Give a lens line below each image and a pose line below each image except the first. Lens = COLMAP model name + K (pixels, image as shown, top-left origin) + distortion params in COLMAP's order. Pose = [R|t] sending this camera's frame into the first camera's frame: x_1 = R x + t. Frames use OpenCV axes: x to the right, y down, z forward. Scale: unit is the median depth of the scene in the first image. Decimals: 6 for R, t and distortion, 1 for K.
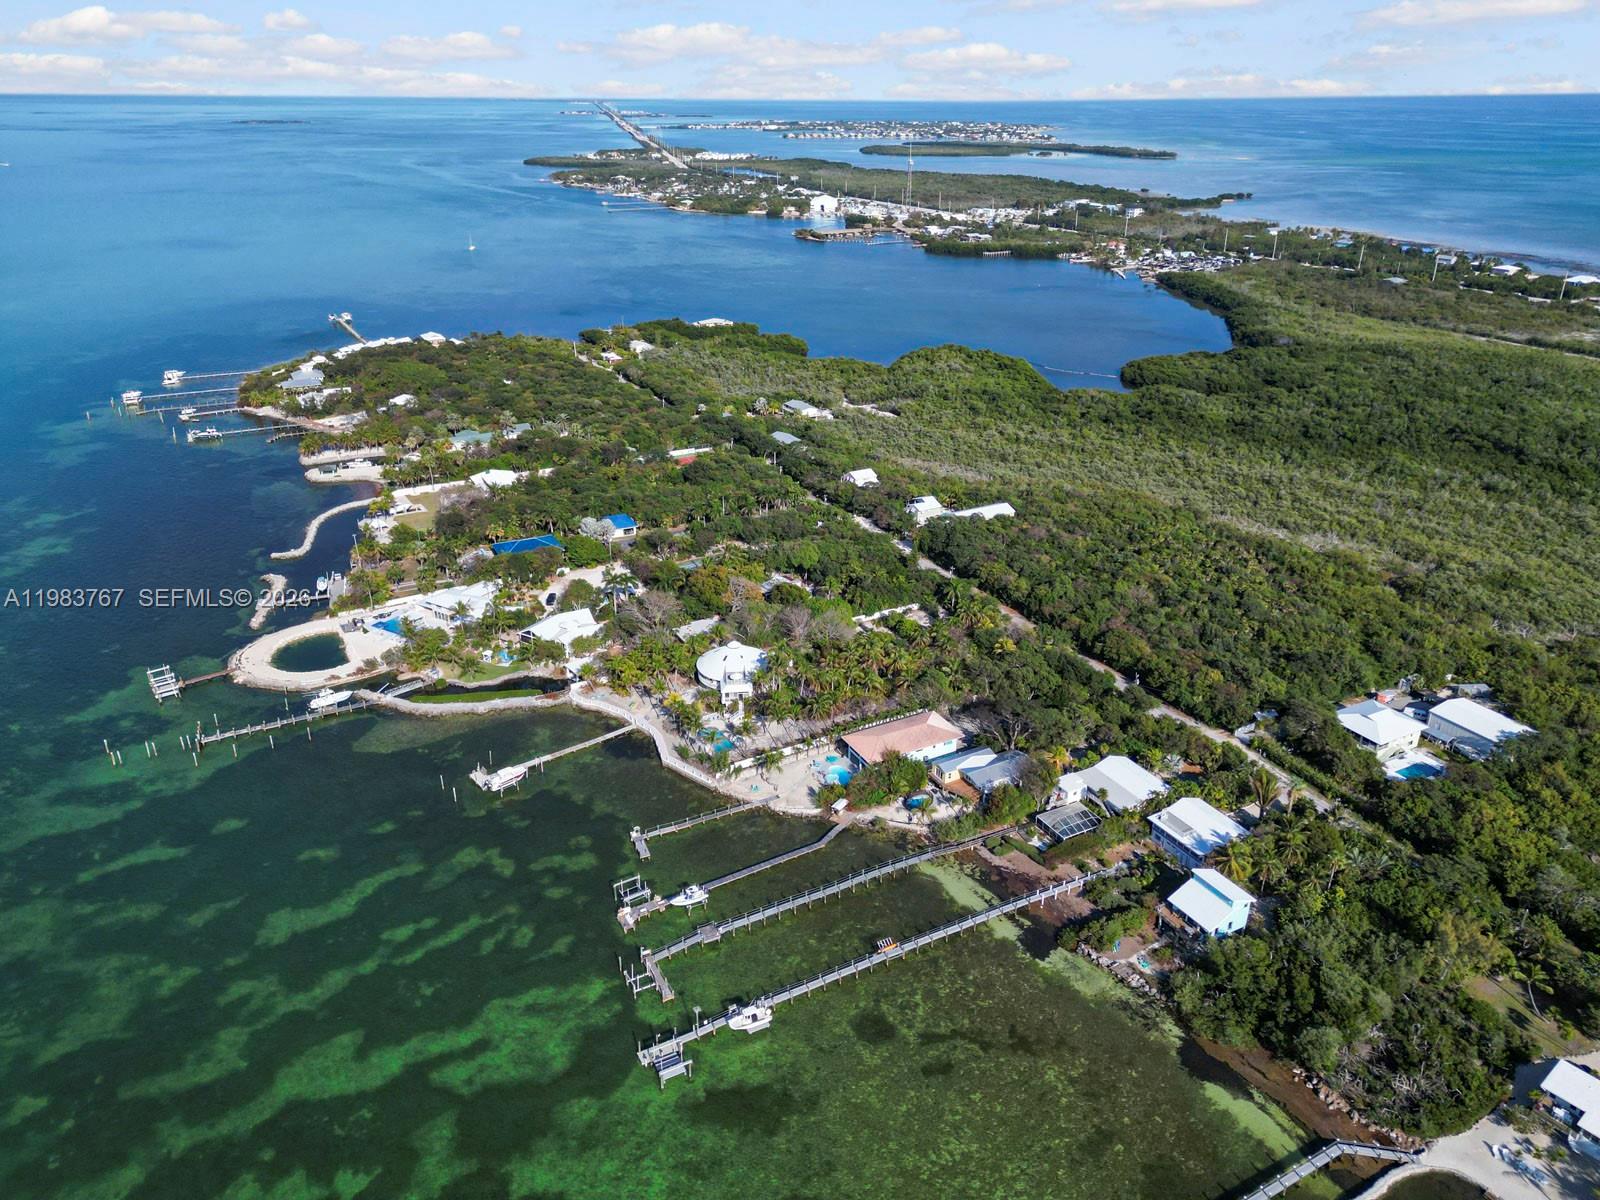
lens RADIAL K [[1104.0, 0, 800.0], [0, 1104.0, 600.0], [0, 0, 1]] dist [0.043373, -0.000731]
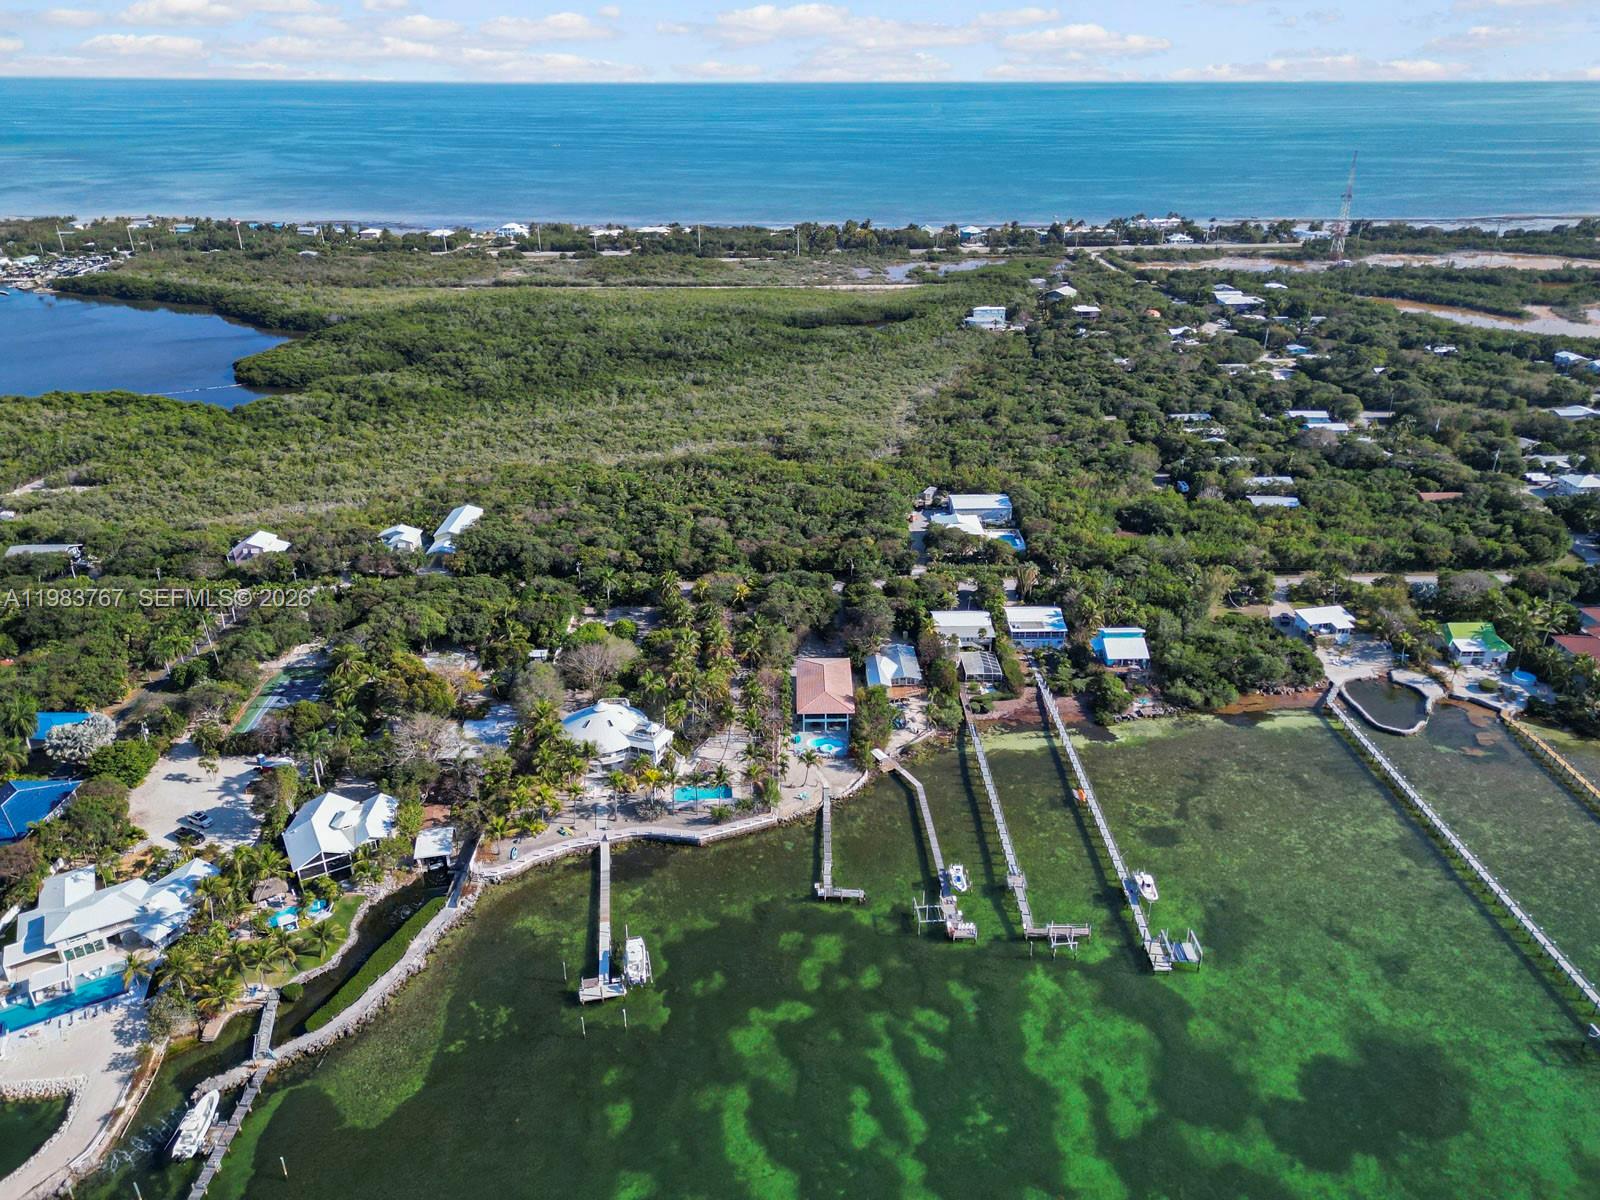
lens RADIAL K [[1104.0, 0, 800.0], [0, 1104.0, 600.0], [0, 0, 1]] dist [0.043373, -0.000731]
pose [[0.465300, -0.382840, 0.798079, -0.705828], [0.374006, 0.902222, 0.214744, -0.175775], [-0.802257, 0.198566, 0.562988, 0.436132]]
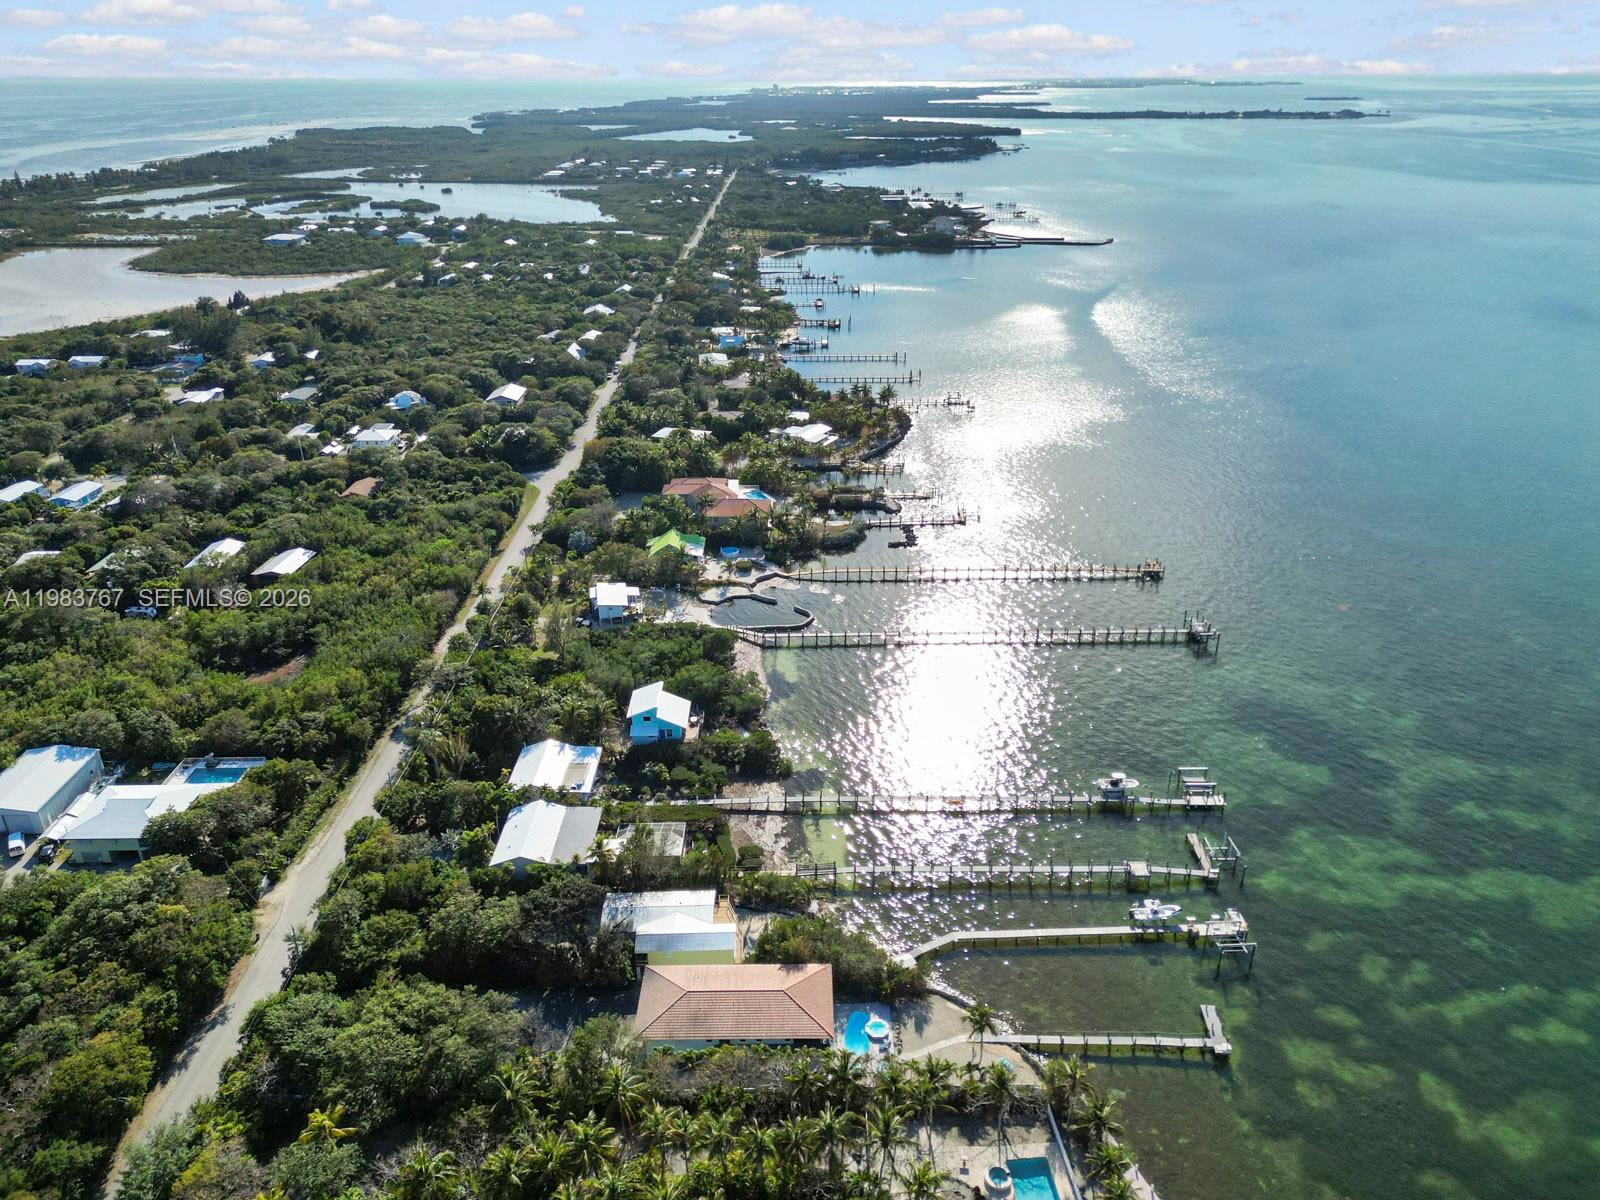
lens RADIAL K [[1099.5, 0, 814.7], [0, 1099.5, 597.3], [0, 0, 1]] dist [0.103937, -0.103174]
pose [[-0.887836, -0.192910, 0.417770, -0.147315], [0.191742, 0.670219, 0.716967, -0.429186], [-0.418308, 0.716654, -0.558056, 1.167730]]
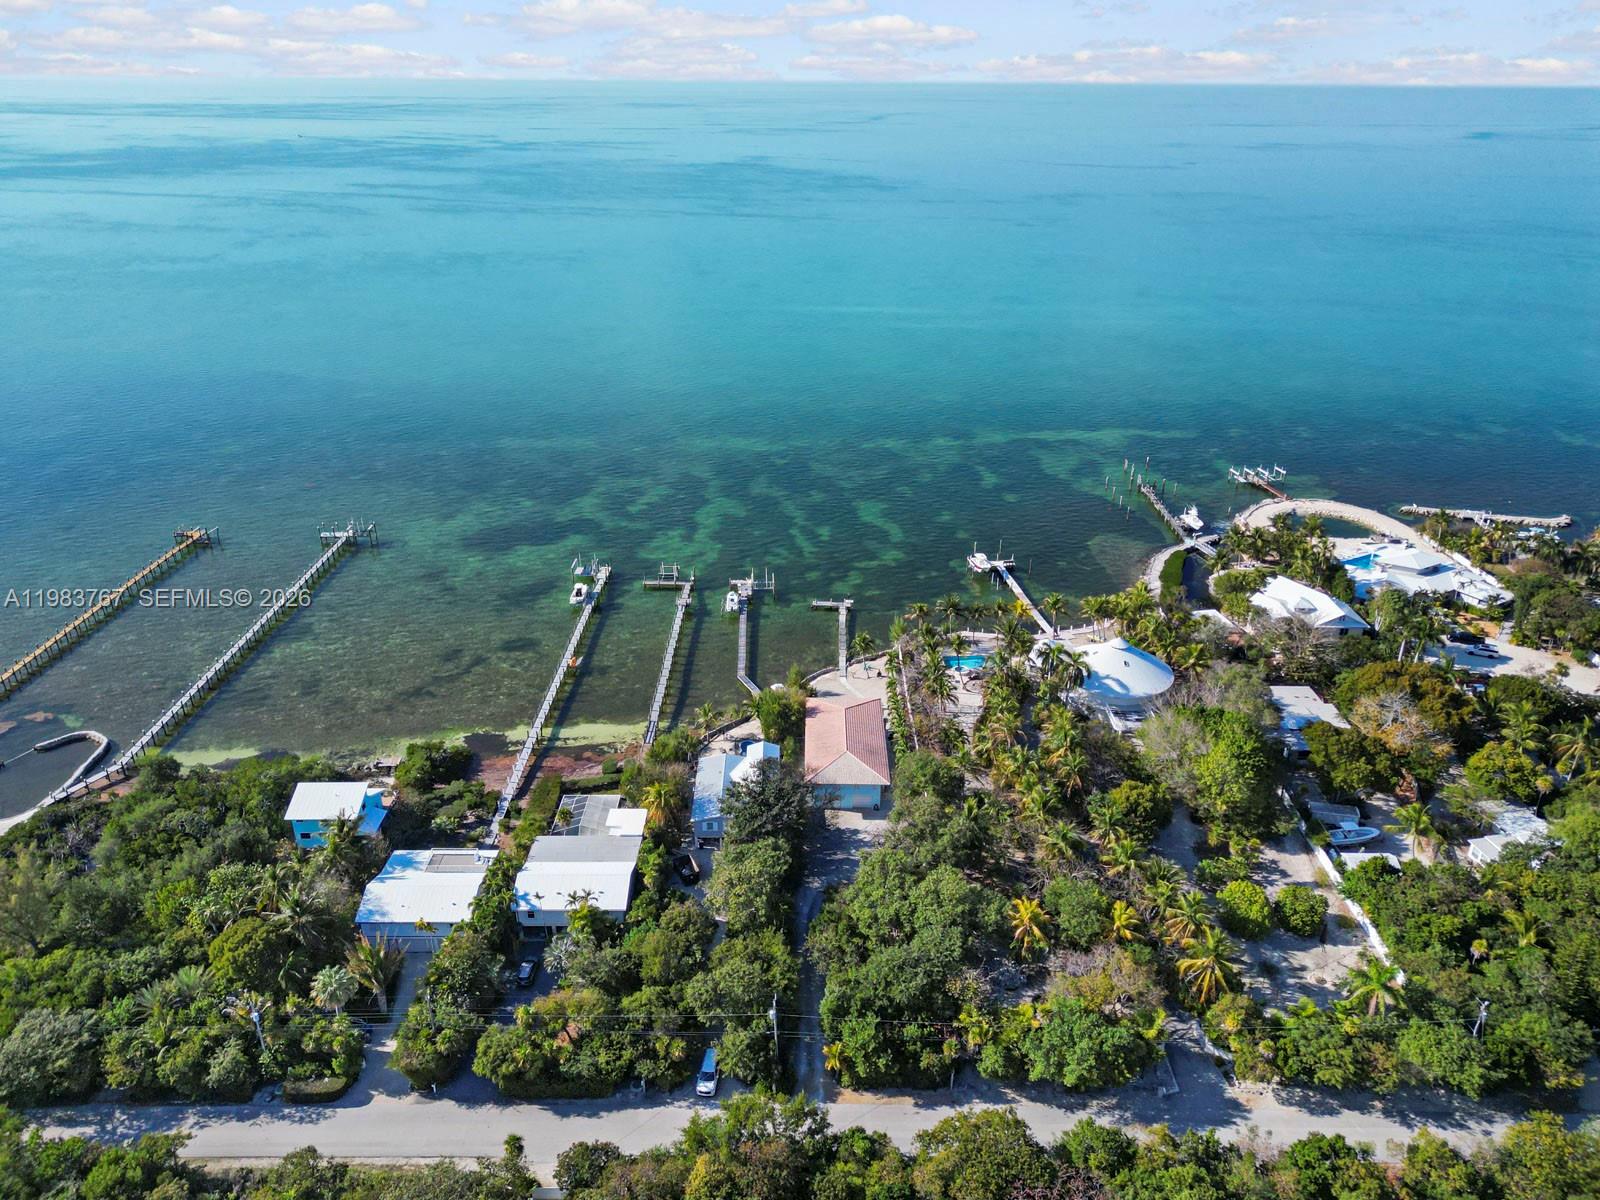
lens RADIAL K [[1099.5, 0, 814.7], [0, 1099.5, 597.3], [0, 0, 1]] dist [0.103937, -0.103174]
pose [[-0.471236, 0.375124, -0.798260, 0.636751], [-0.367904, 0.738955, 0.564439, -0.337774], [0.801613, 0.559667, -0.210213, 1.093930]]
